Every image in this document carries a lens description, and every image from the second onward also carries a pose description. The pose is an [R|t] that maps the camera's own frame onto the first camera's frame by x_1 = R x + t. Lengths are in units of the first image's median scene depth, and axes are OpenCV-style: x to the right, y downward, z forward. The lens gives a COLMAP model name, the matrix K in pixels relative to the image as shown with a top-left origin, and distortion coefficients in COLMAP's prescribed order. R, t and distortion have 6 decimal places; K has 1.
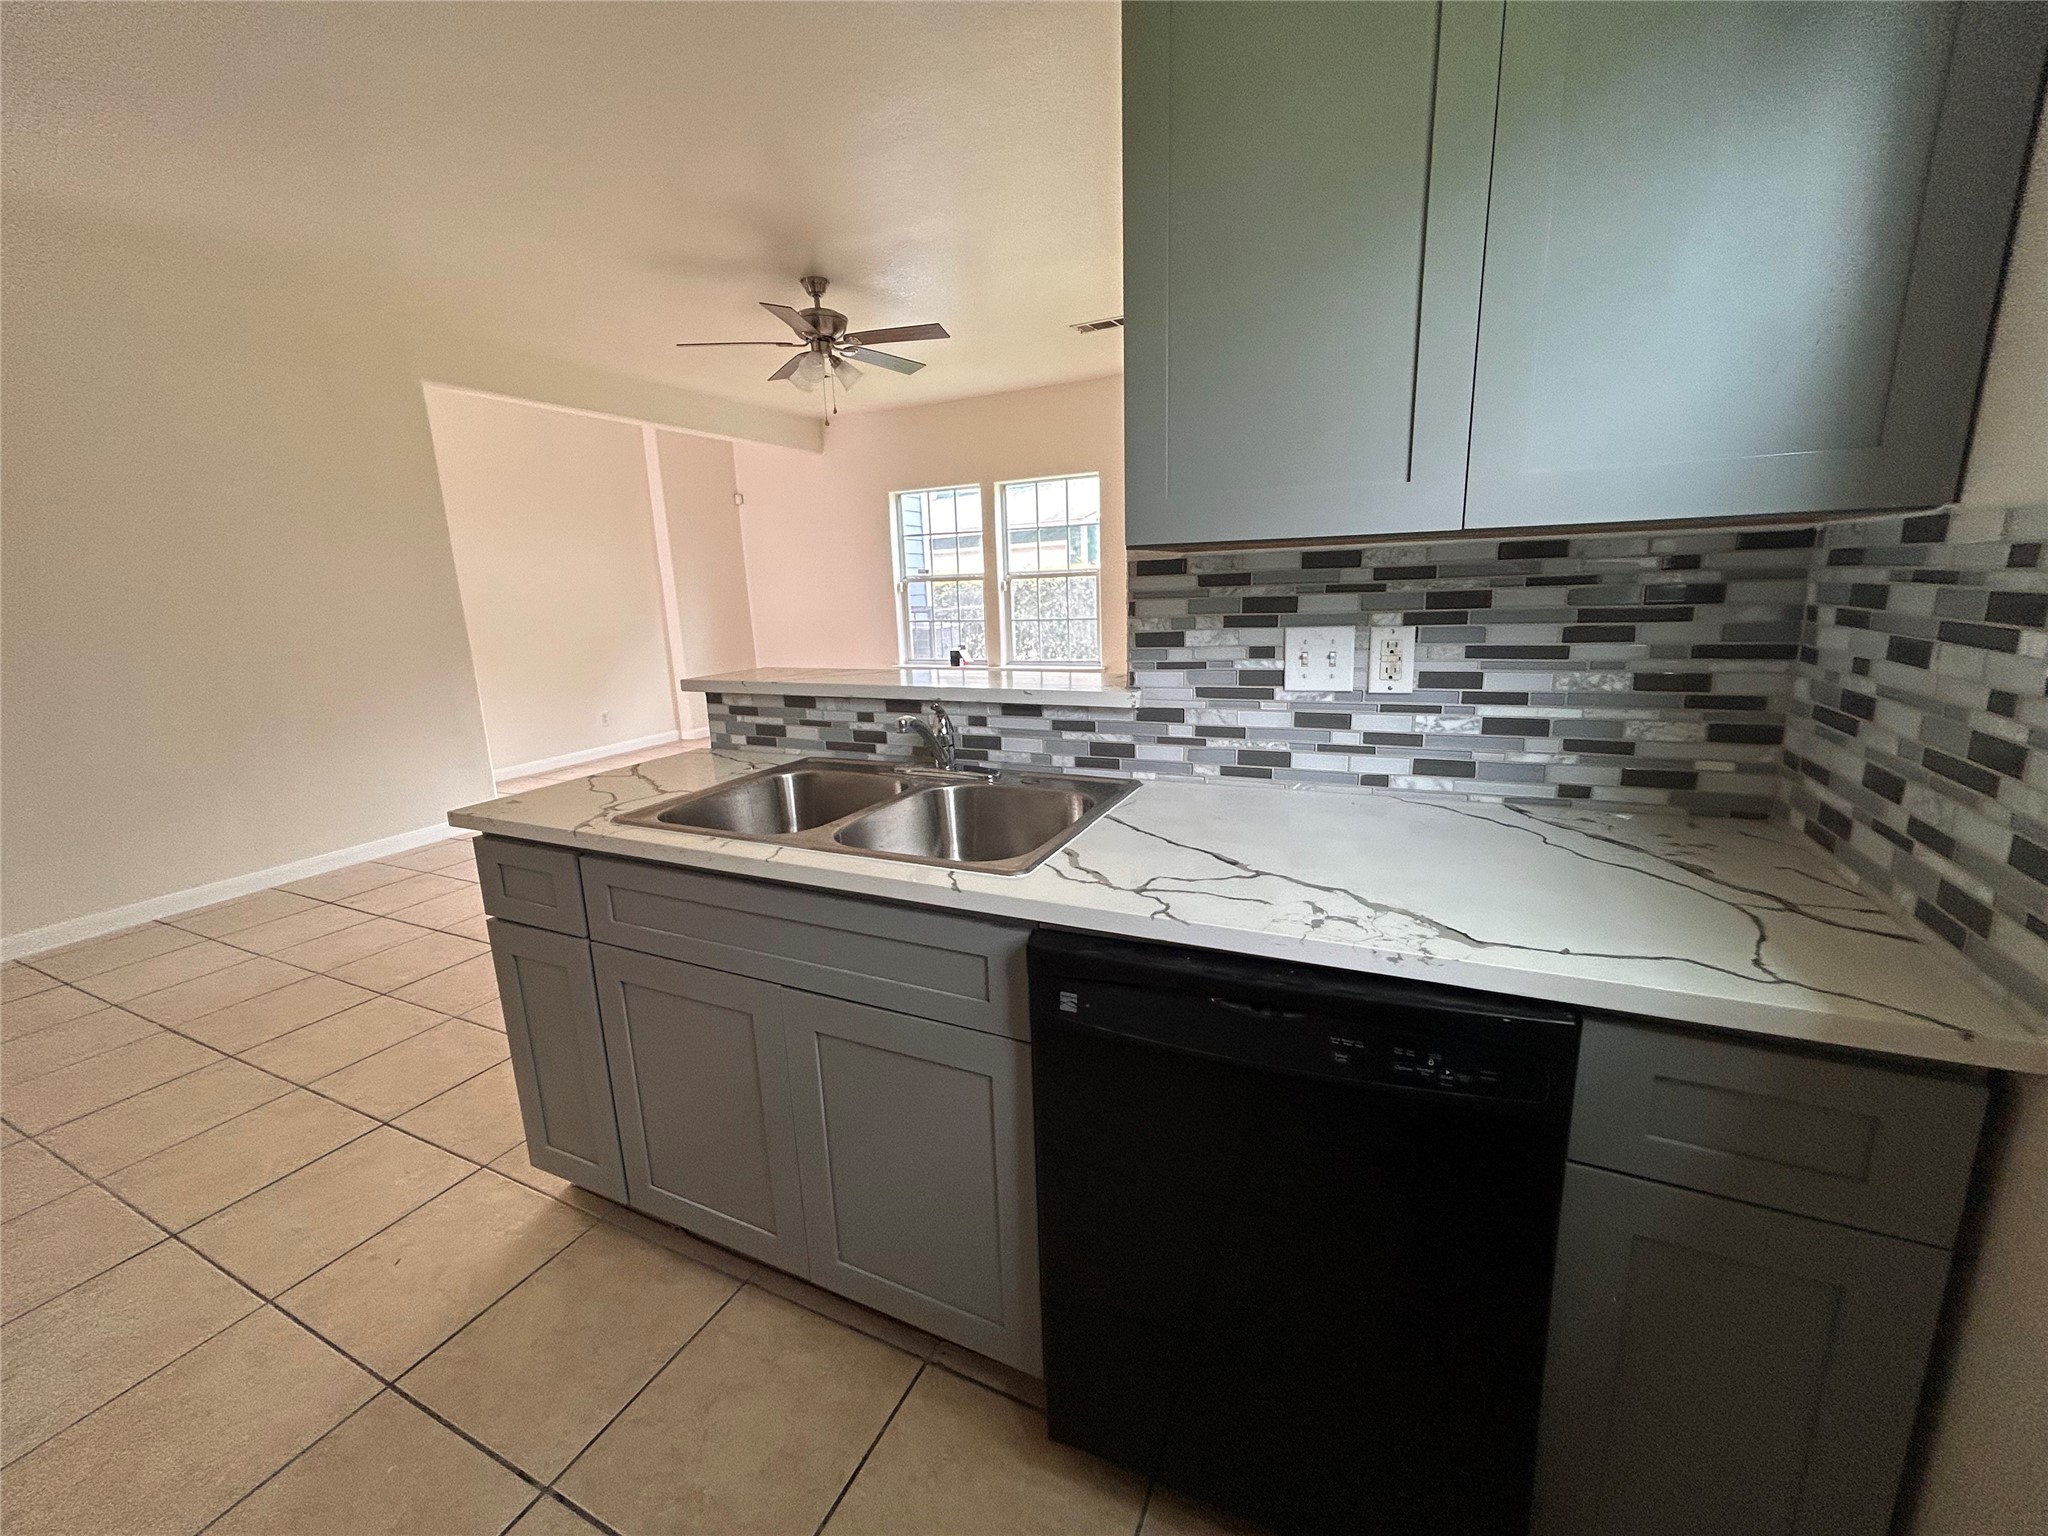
lens RADIAL K [[833.9, 0, 1012.5], [0, 833.9, 766.3], [0, 0, 1]] dist [-0.002180, 0.000599]
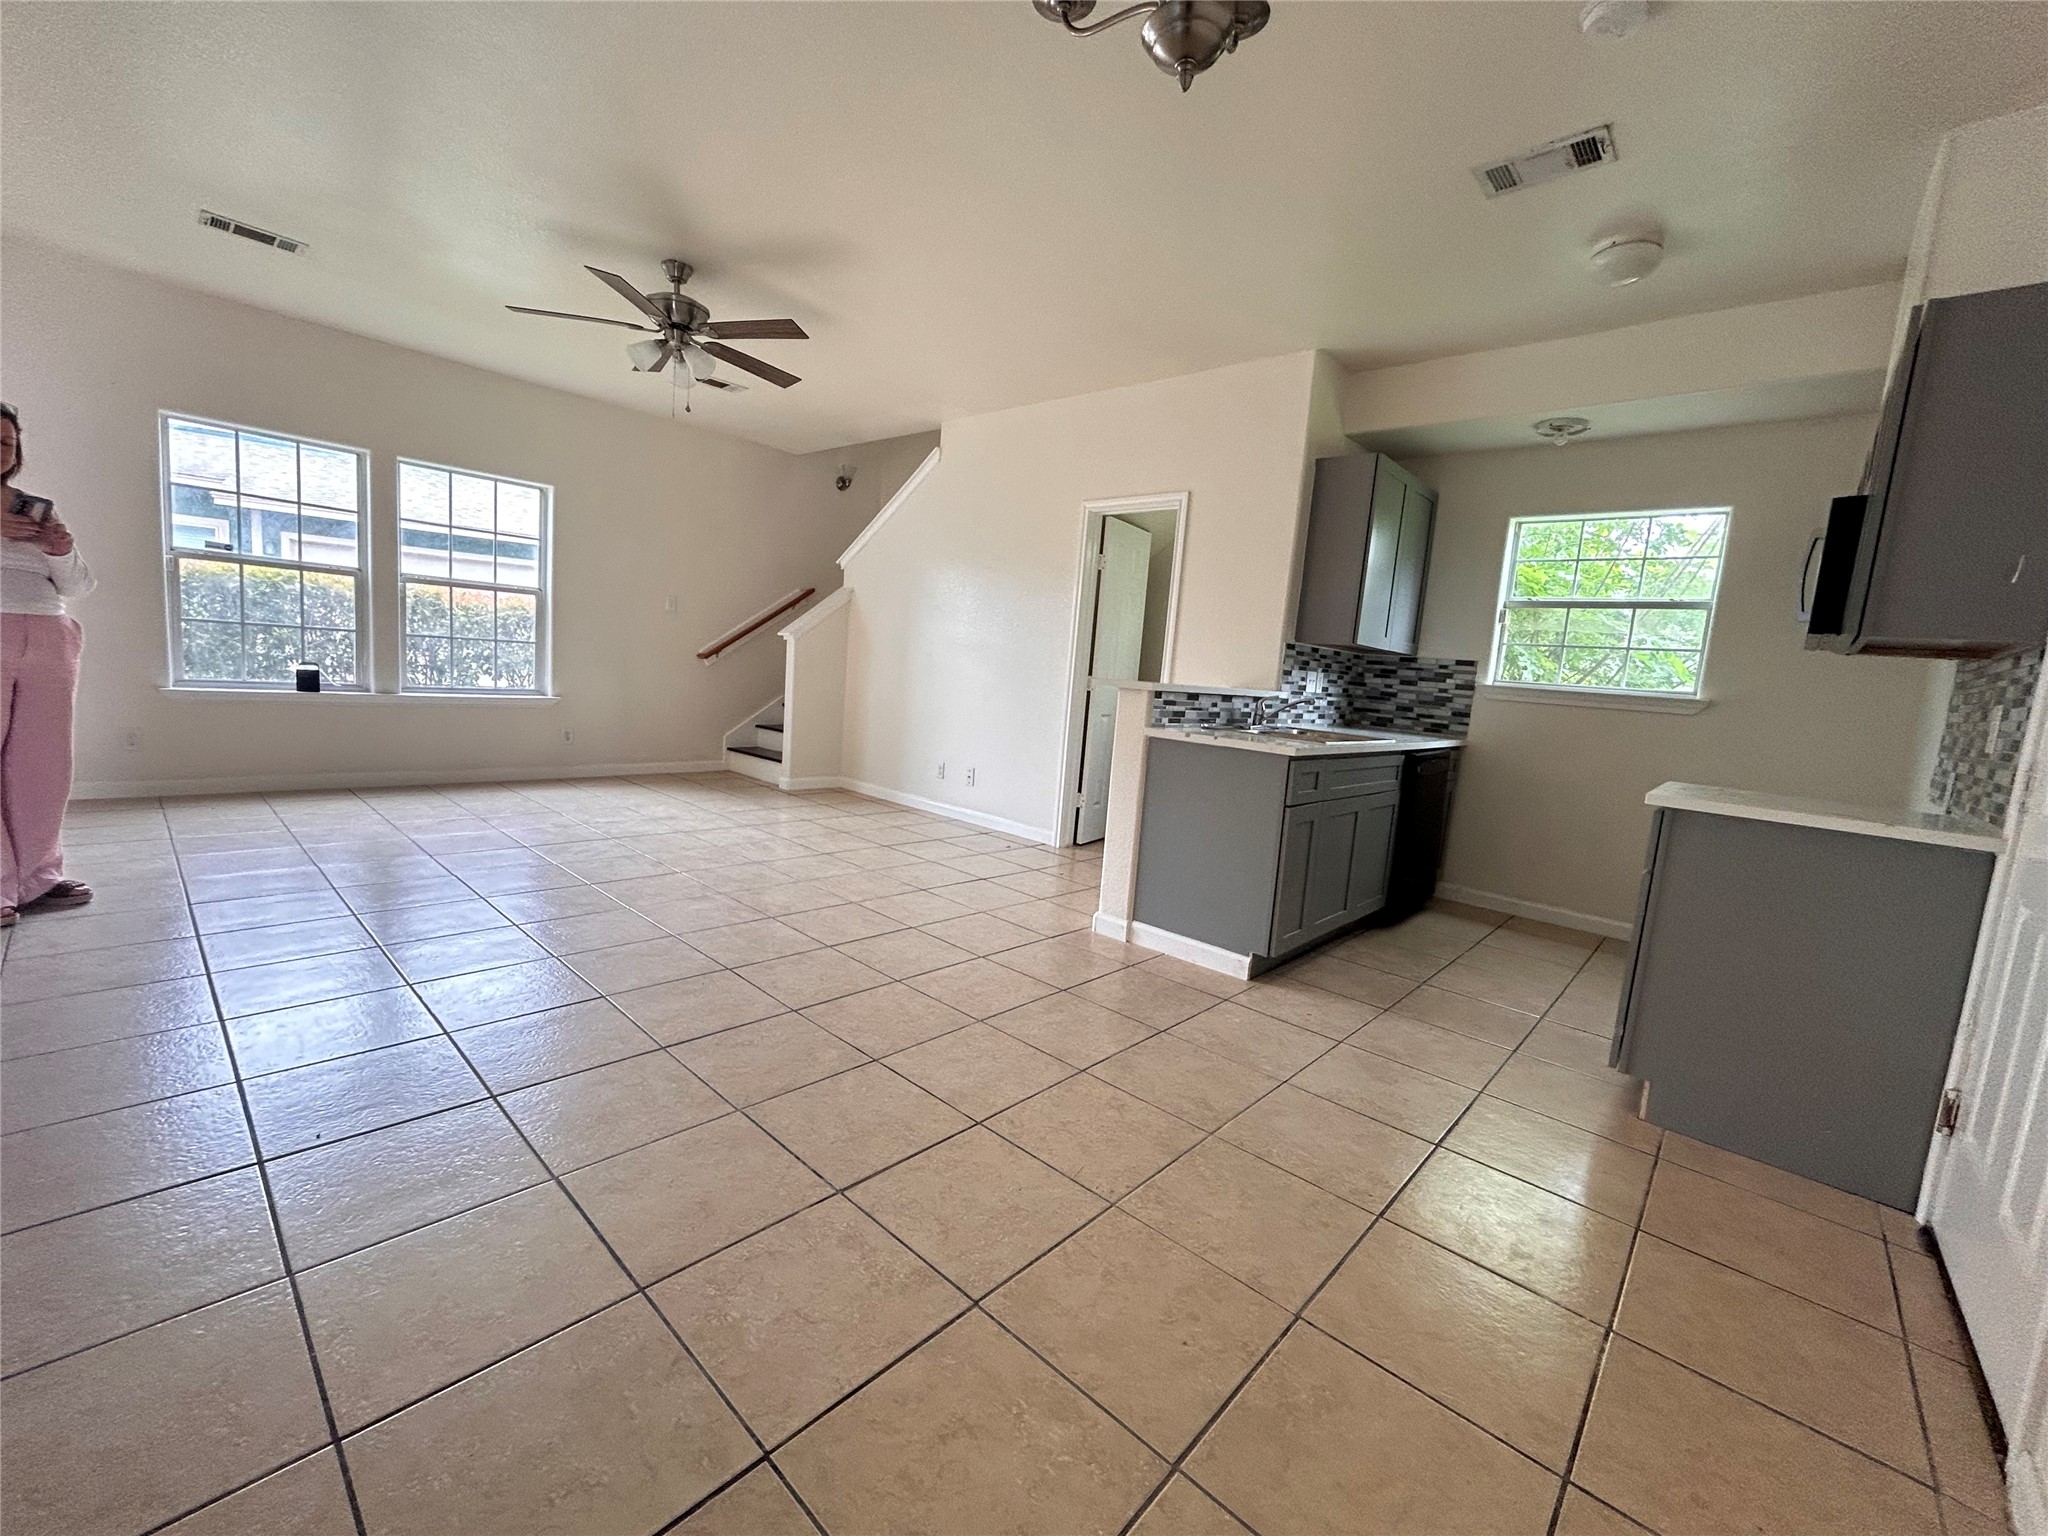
lens RADIAL K [[833.9, 0, 1021.9], [0, 833.9, 766.4], [0, 0, 1]] dist [-0.002180, 0.000599]
pose [[0.283561, -0.058888, 0.957144, -2.711915], [0.118337, 0.992633, 0.026013, -0.024497], [-0.951625, 0.105890, 0.288441, 1.094678]]
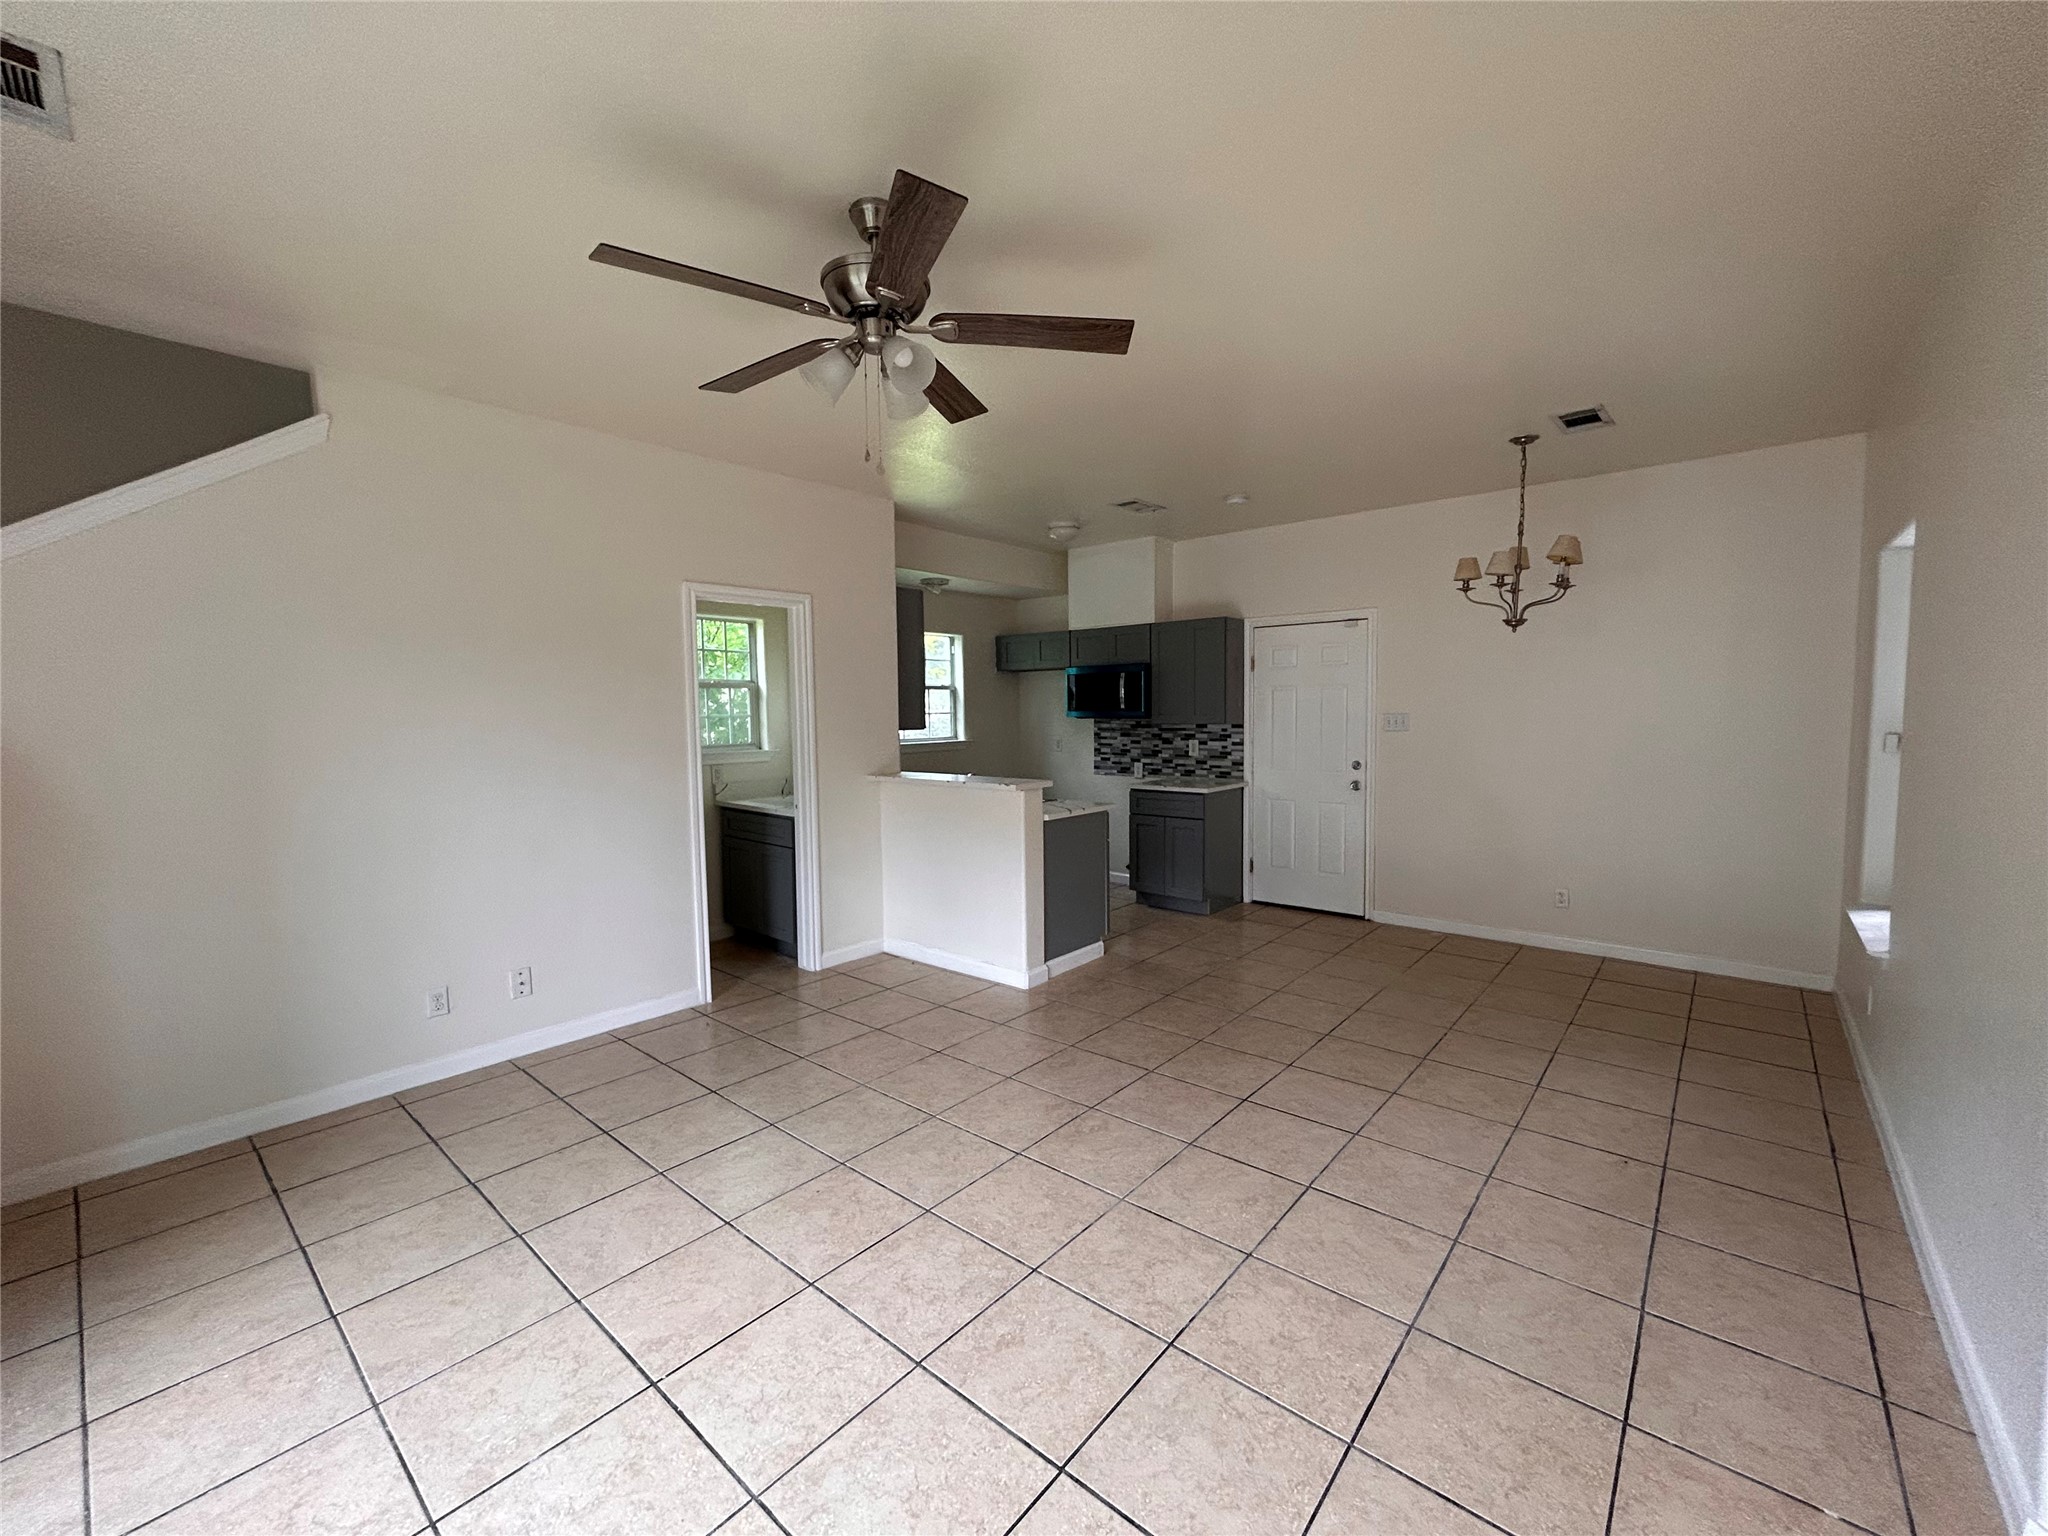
lens RADIAL K [[833.9, 0, 1022.9], [0, 833.9, 770.5], [0, 0, 1]] dist [-0.002180, 0.000599]
pose [[-0.965894, 0.028376, 0.257377, -1.189375], [0.101093, 0.956418, 0.273943, -0.975067], [-0.238387, 0.290619, -0.926667, 4.045101]]
